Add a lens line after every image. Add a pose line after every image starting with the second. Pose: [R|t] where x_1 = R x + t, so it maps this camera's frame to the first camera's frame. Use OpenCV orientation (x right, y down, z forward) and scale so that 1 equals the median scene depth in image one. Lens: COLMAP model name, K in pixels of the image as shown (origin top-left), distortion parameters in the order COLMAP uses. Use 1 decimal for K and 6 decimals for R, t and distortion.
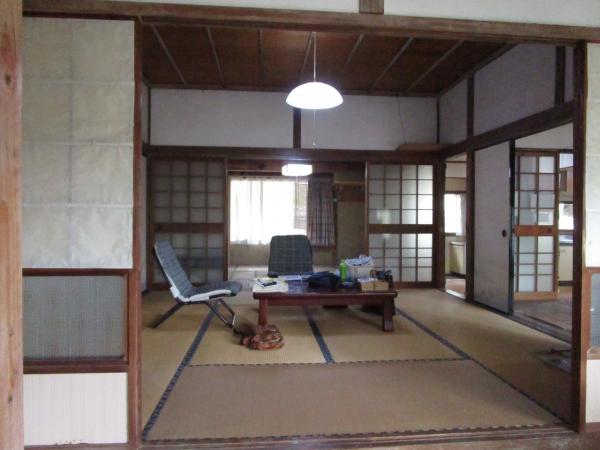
lens RADIAL K [[426.3, 0, 300.4], [0, 426.3, 226.1], [0, 0, 1]] dist [-0.019241, -0.007488]
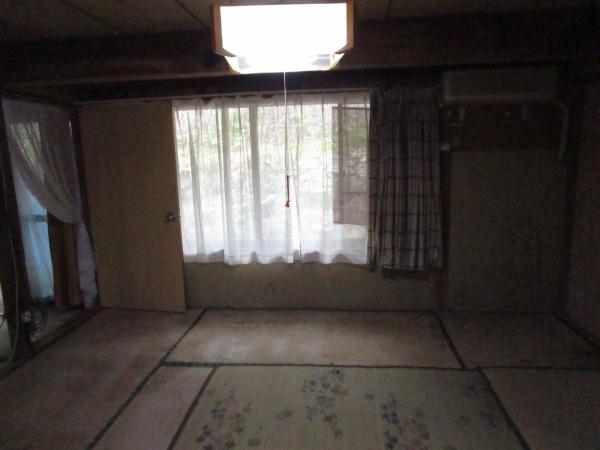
lens RADIAL K [[426.3, 0, 296.3], [0, 426.3, 219.9], [0, 0, 1]] dist [-0.019241, -0.007488]
pose [[0.978303, -0.001276, -0.207175, 0.031577], [0.034832, 0.986760, 0.158400, -0.062453], [0.204230, -0.162179, 0.965395, 0.610025]]
